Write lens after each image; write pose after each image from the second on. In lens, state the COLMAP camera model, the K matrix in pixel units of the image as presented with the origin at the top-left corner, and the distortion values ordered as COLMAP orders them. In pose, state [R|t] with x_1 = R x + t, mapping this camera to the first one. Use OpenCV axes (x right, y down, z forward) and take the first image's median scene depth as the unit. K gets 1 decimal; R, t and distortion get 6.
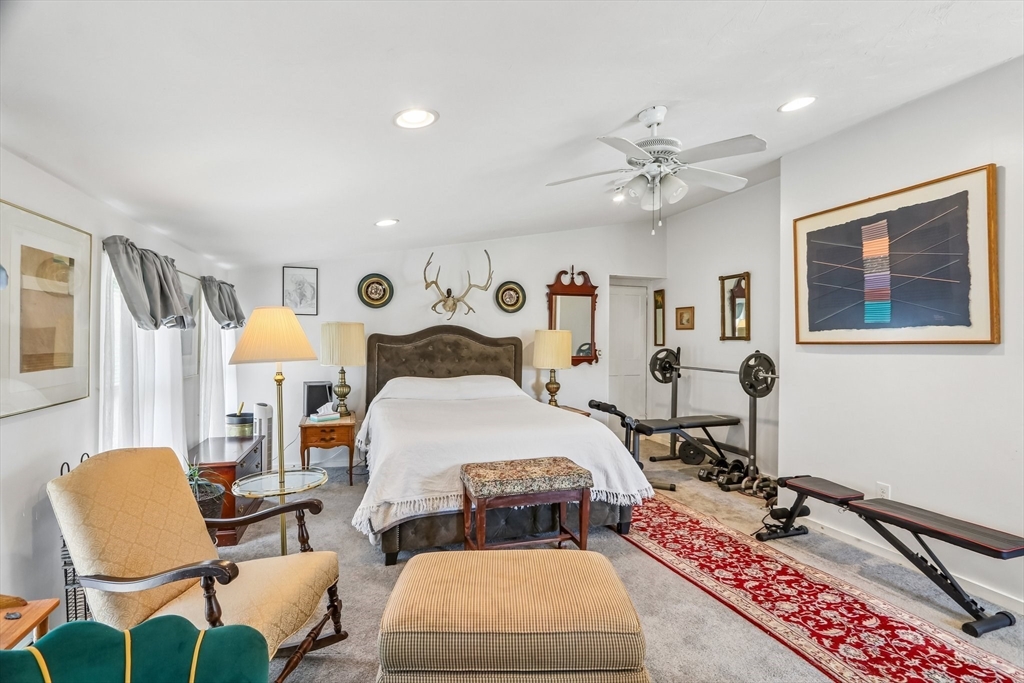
lens RADIAL K [[481.7, 0, 497.3], [0, 481.7, 345.6], [0, 0, 1]] dist [-0.012261, 0.002200]
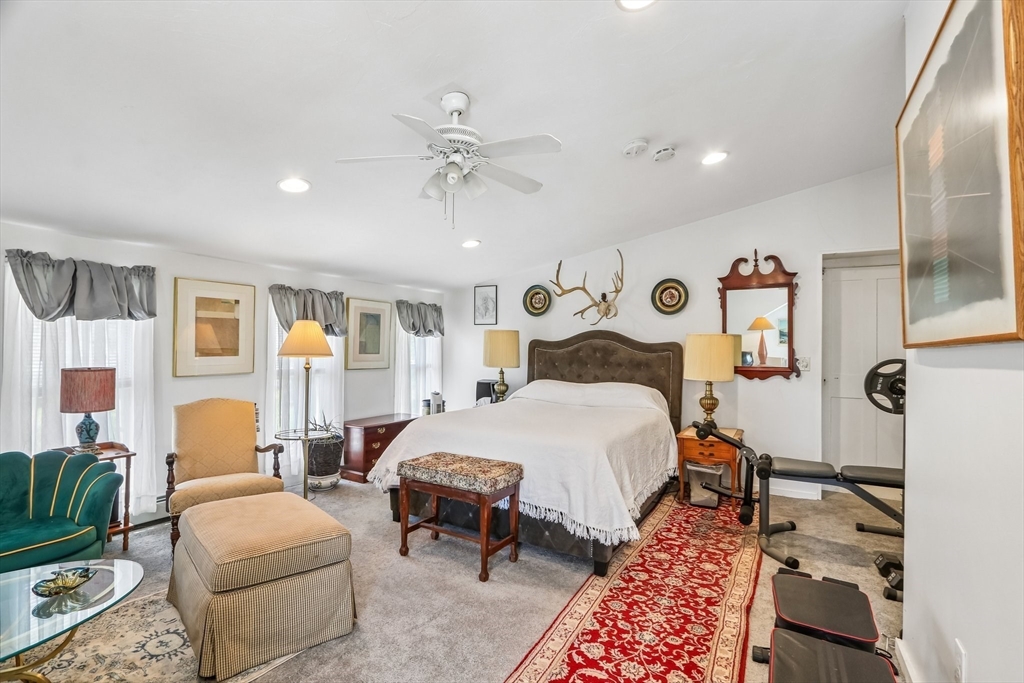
lens RADIAL K [[481.7, 0, 504.7], [0, 481.7, 343.7], [0, 0, 1]] dist [-0.012261, 0.002200]
pose [[0.661787, -0.002176, -0.749689, 0.561294], [-0.015504, 0.999742, -0.016589, 0.004989], [0.749532, 0.022601, 0.661583, 0.227762]]
